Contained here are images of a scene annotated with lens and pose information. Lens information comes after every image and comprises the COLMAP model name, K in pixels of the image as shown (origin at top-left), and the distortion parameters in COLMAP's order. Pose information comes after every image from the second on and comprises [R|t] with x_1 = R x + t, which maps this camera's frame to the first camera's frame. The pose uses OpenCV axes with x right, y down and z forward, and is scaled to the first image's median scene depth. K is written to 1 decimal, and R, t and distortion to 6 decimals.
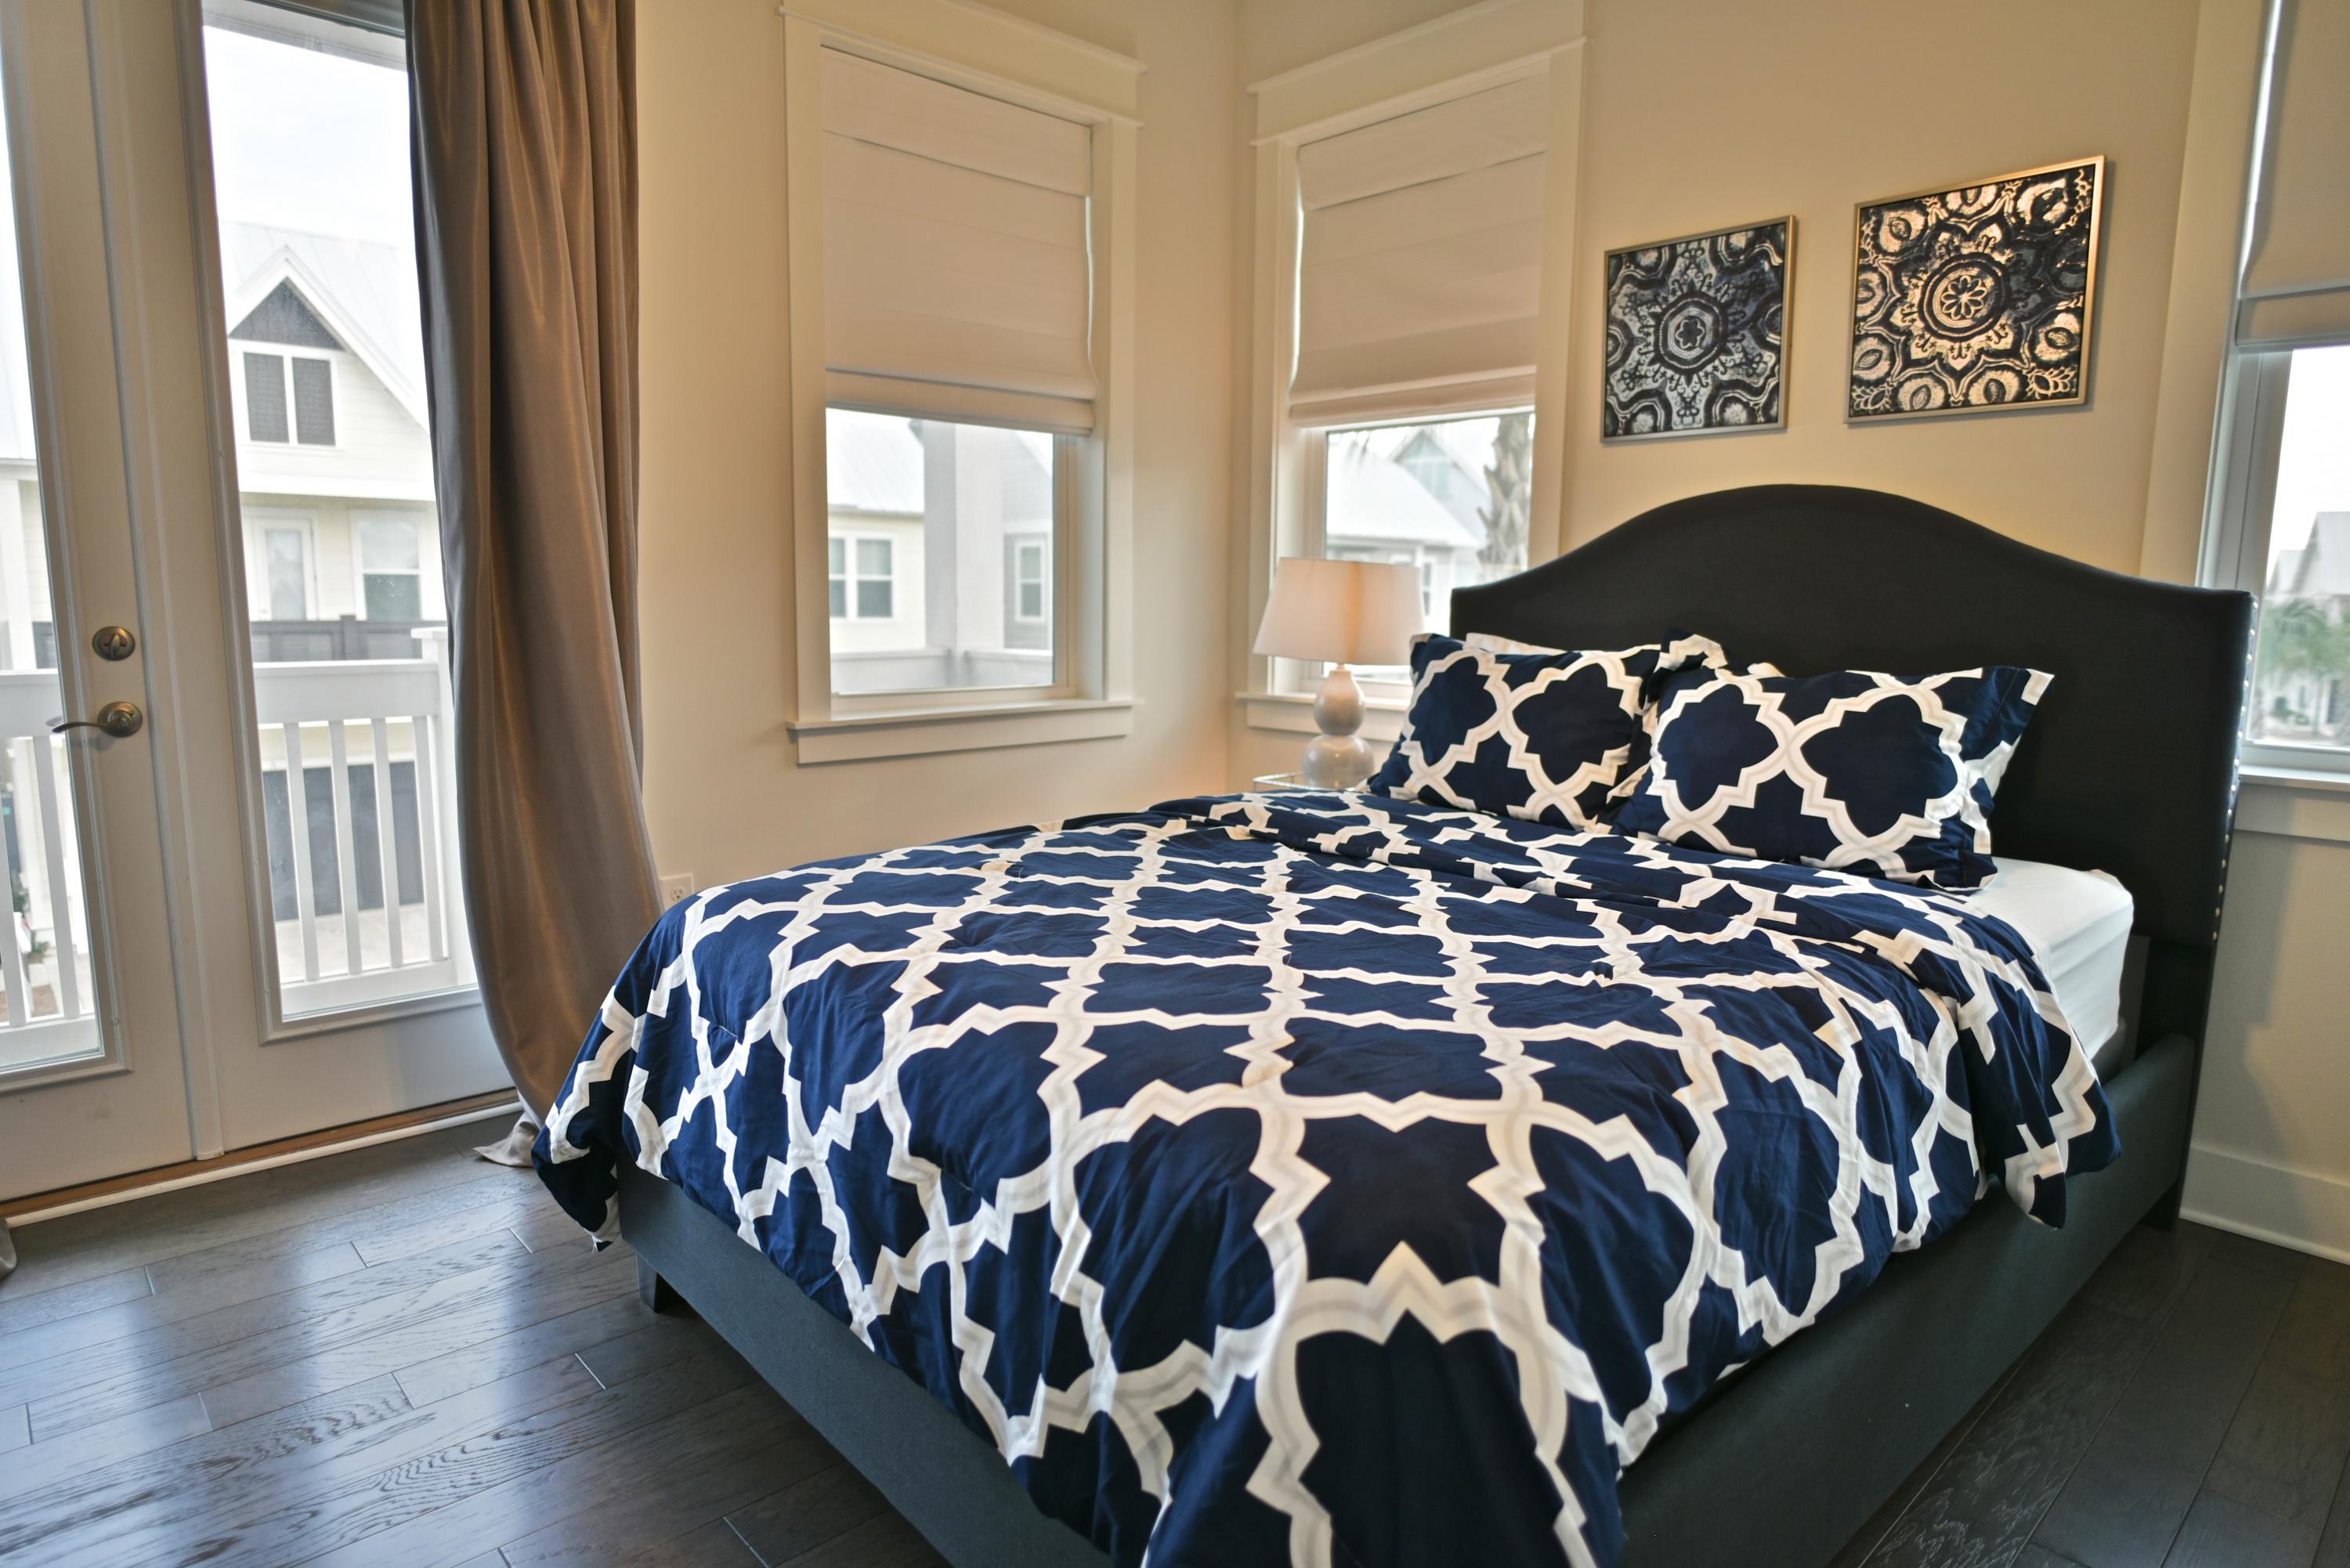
lens RADIAL K [[1359.7, 0, 1168.0], [0, 1359.7, 791.0], [0, 0, 1]] dist [-0.039389, 0.021062]
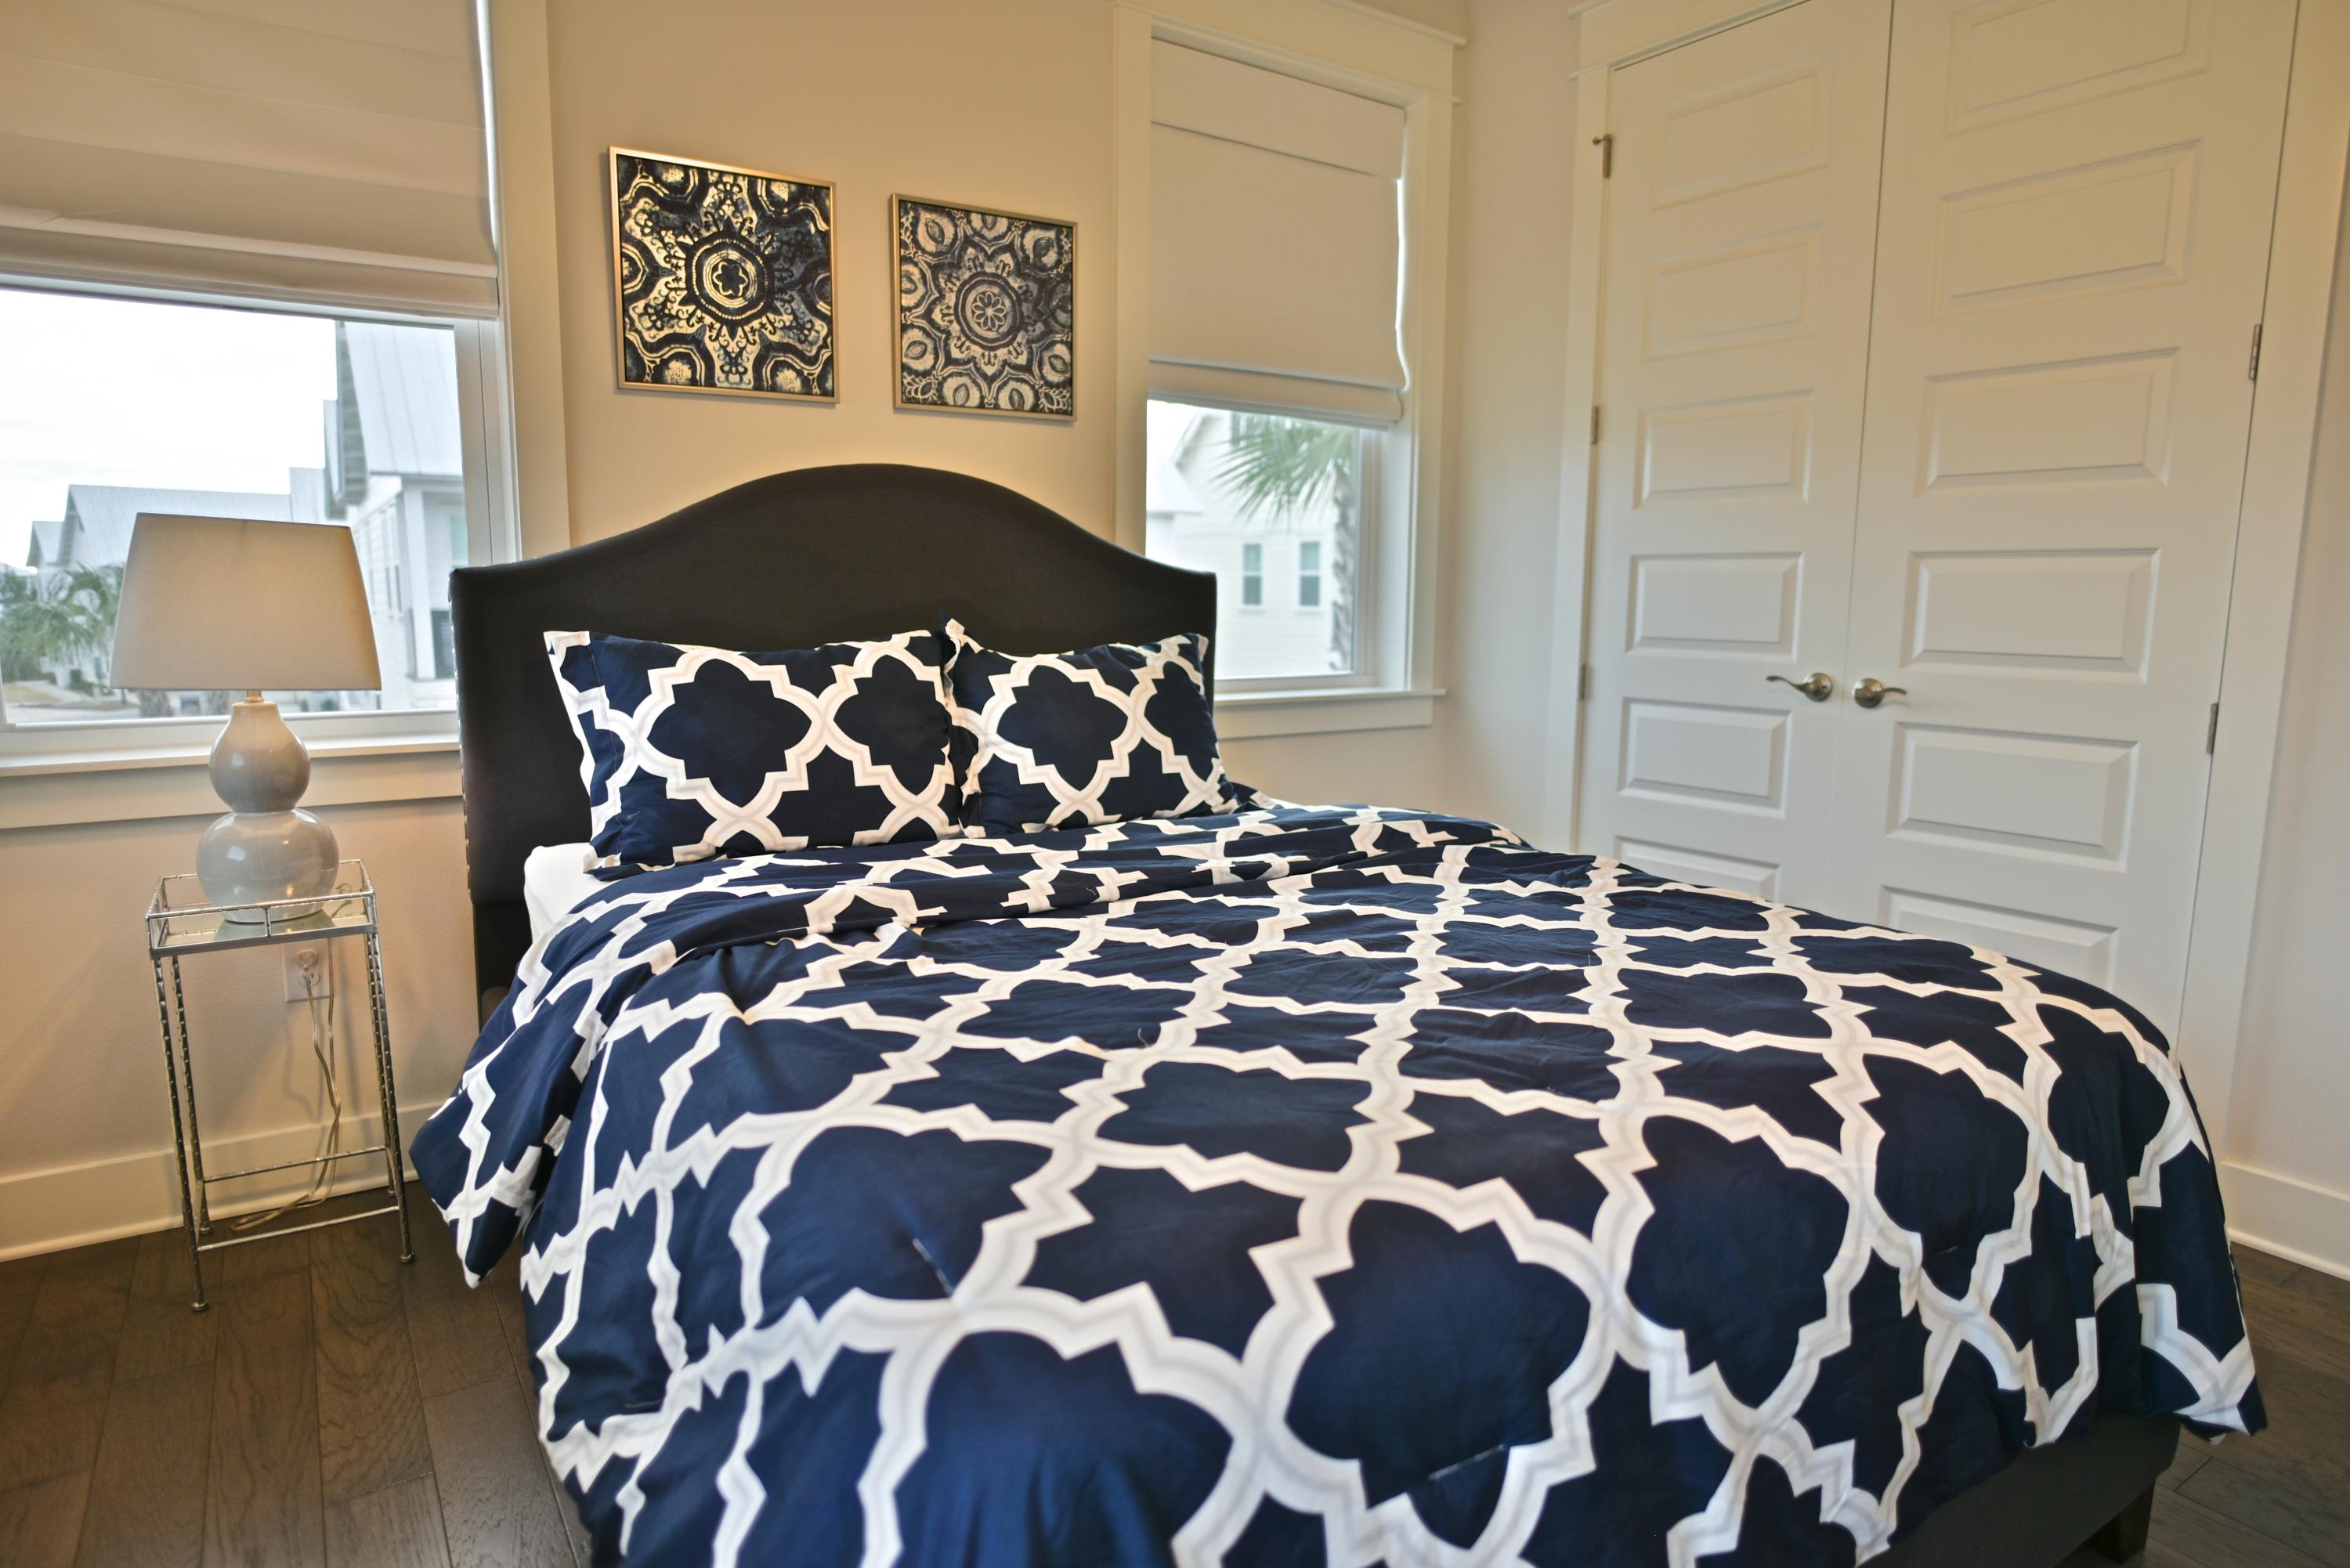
lens RADIAL K [[1359.7, 0, 1168.0], [0, 1359.7, 791.0], [0, 0, 1]] dist [-0.039389, 0.021062]
pose [[0.165001, -0.149450, 0.974905, -0.518219], [0.141848, 0.981773, 0.126496, -0.089954], [-0.976040, 0.117416, 0.183193, 0.655007]]
